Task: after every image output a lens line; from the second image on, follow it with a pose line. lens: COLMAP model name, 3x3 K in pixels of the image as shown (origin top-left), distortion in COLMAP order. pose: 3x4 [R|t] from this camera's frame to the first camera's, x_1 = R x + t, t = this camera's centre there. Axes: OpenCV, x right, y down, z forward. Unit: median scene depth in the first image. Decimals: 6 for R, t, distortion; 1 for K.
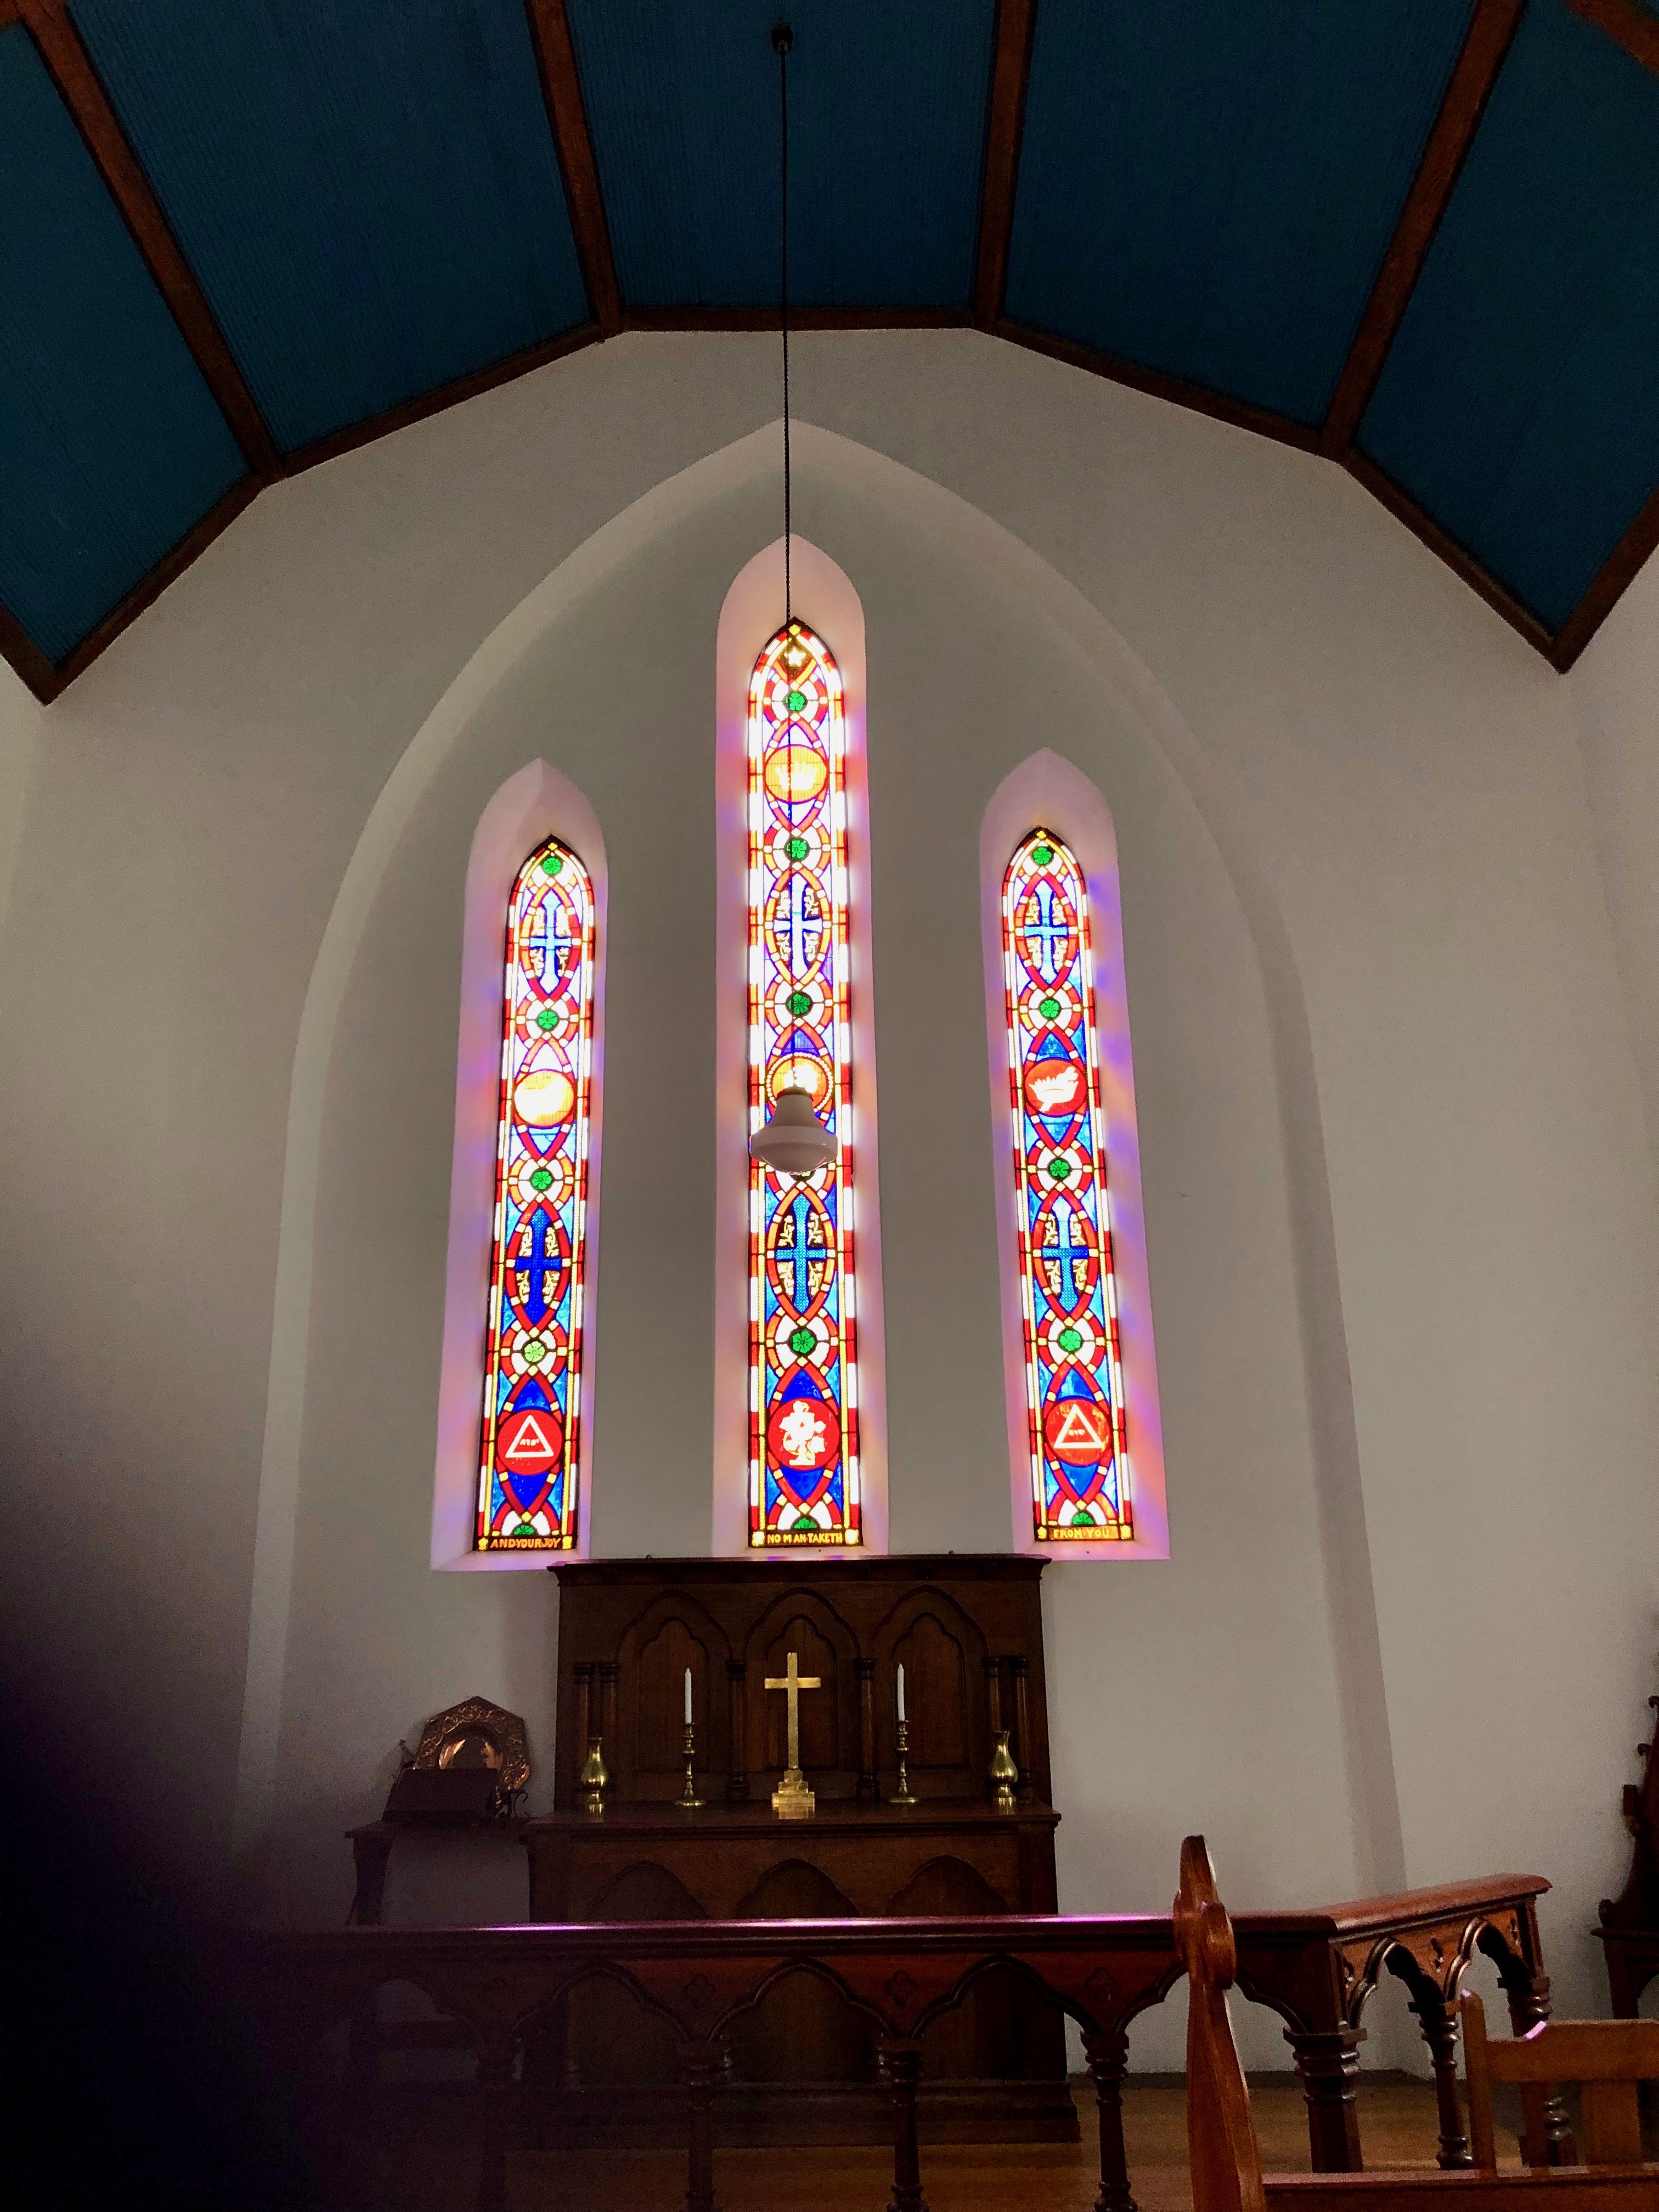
lens RADIAL K [[1890.6, 0, 827.6], [0, 1890.6, 1067.5], [0, 0, 1]] dist [0.236657, -0.823948]
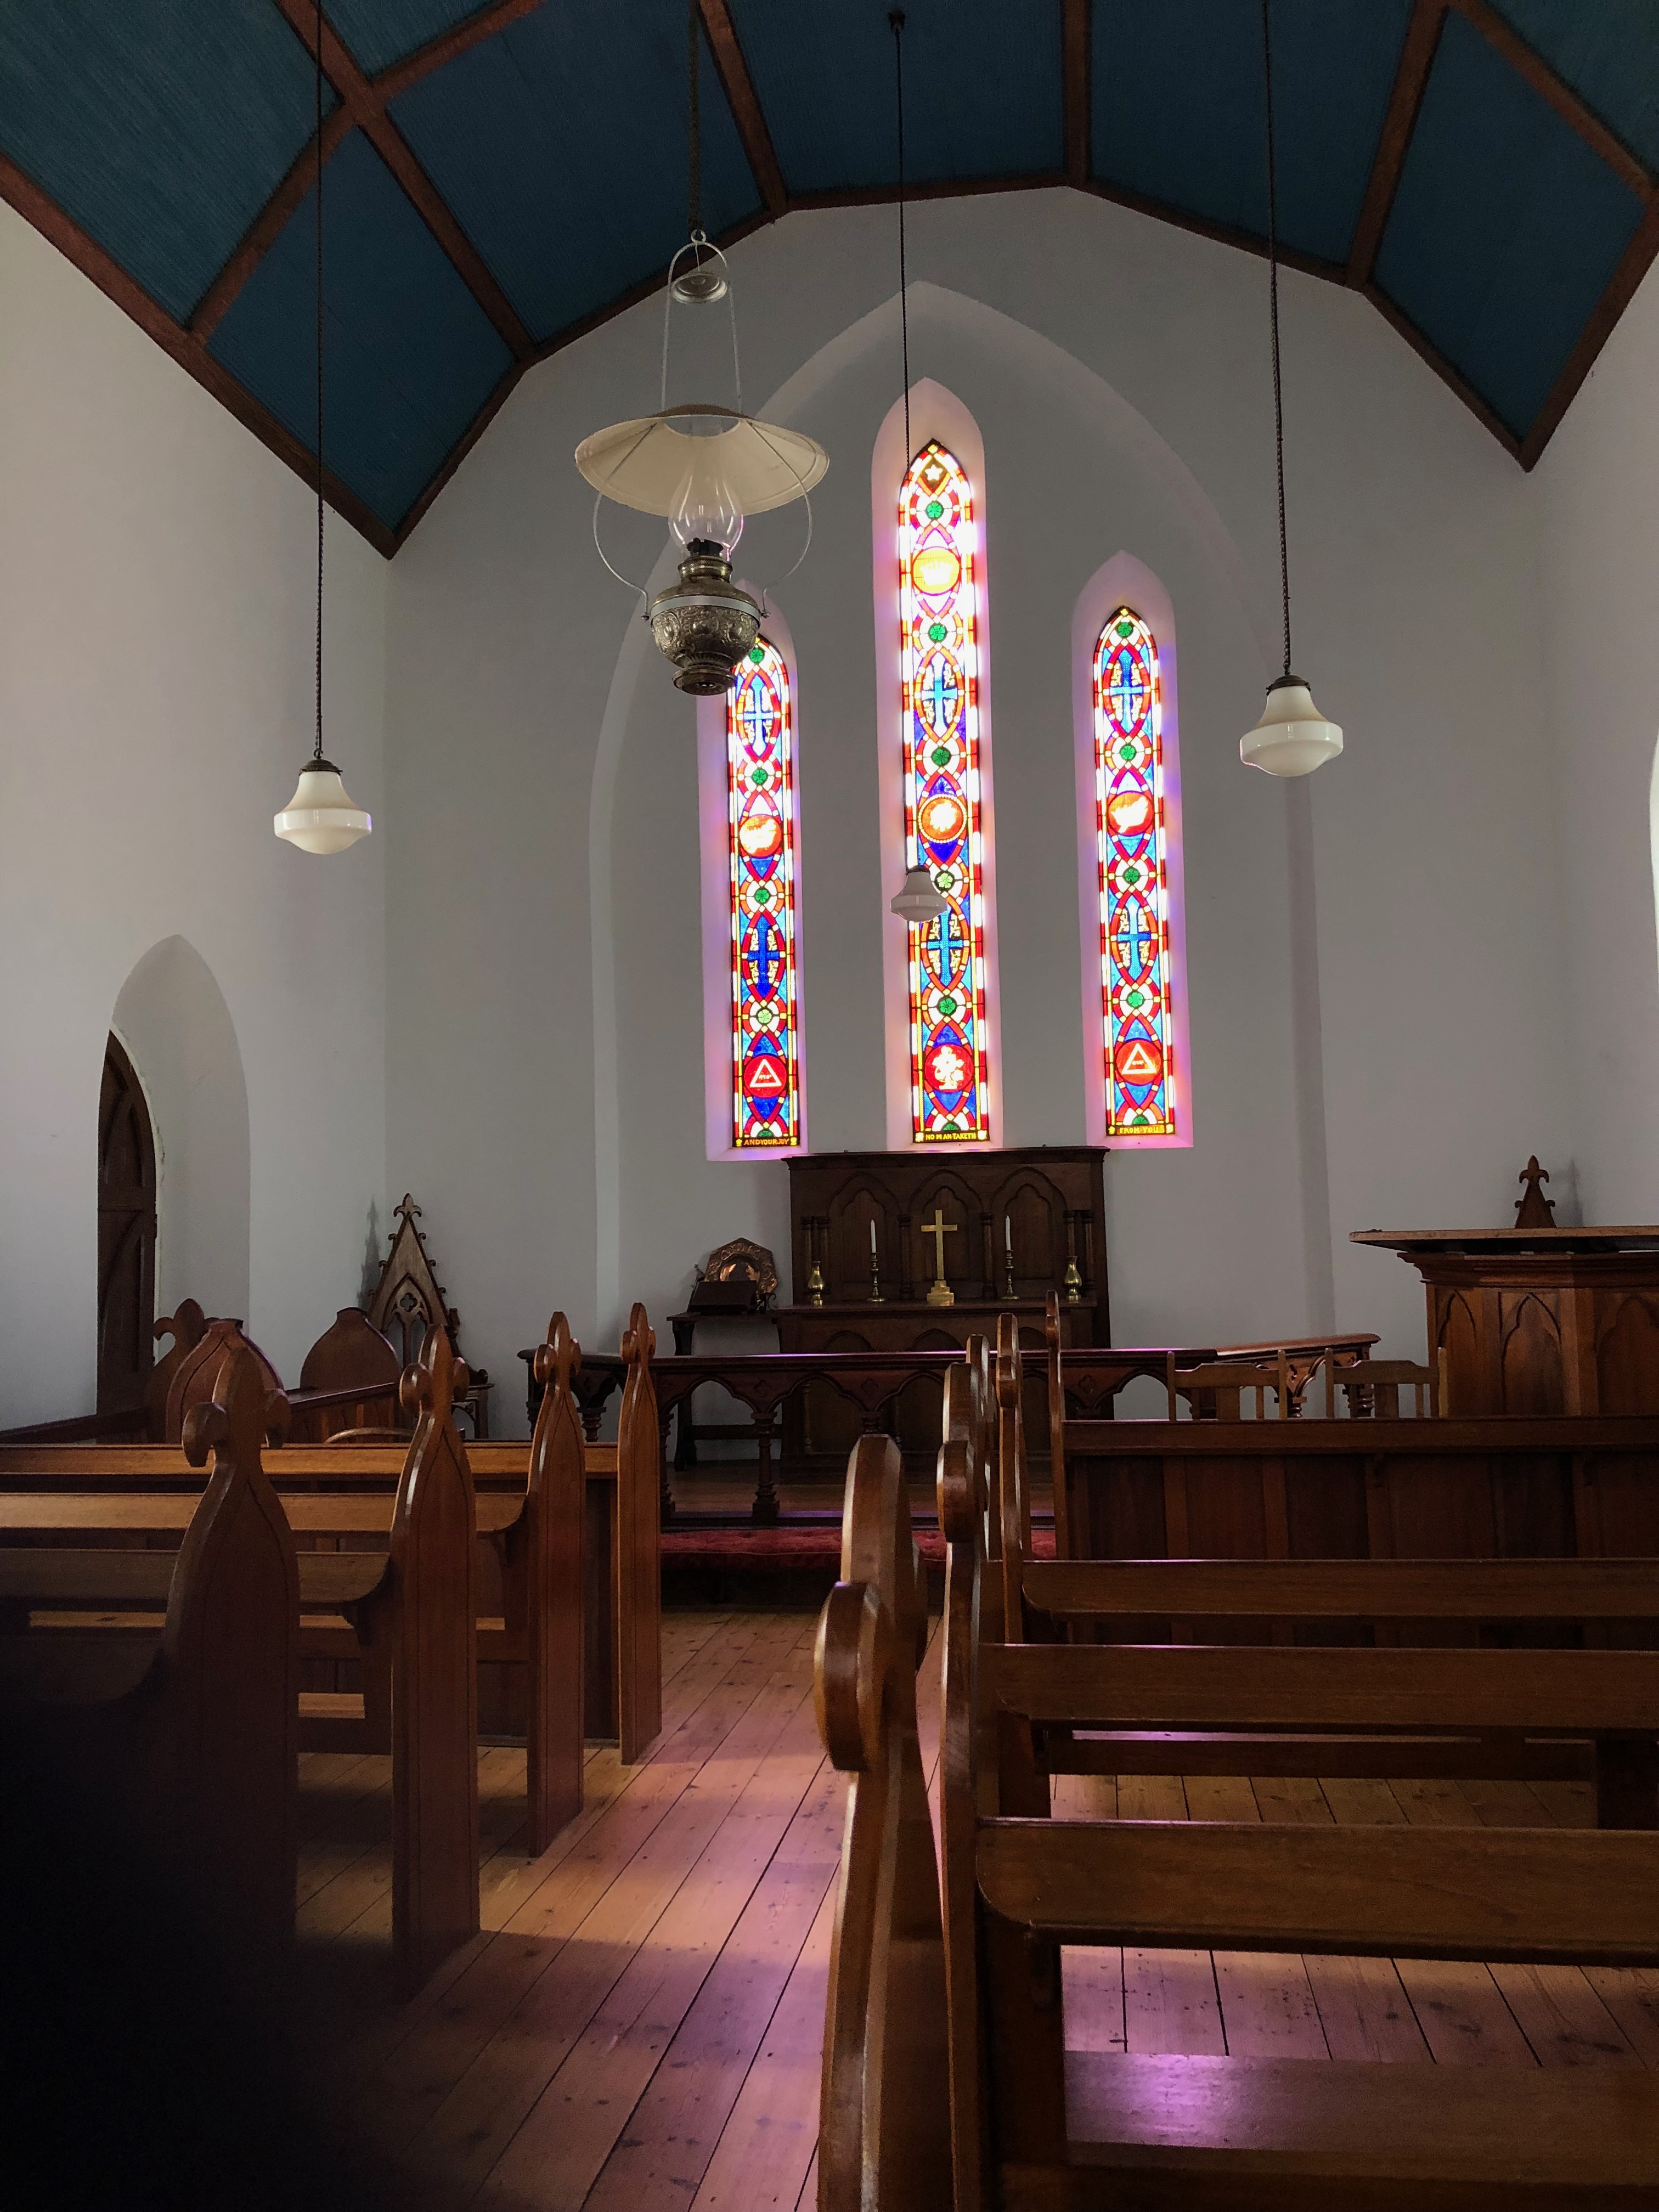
lens RADIAL K [[1890.6, 0, 827.6], [0, 1890.6, 1067.5], [0, 0, 1]] dist [0.236657, -0.823948]
pose [[0.992444, -0.021377, -0.120824, 0.068254], [0.048130, 0.973611, 0.223080, -0.132641], [0.112867, -0.227210, 0.967283, -0.404133]]
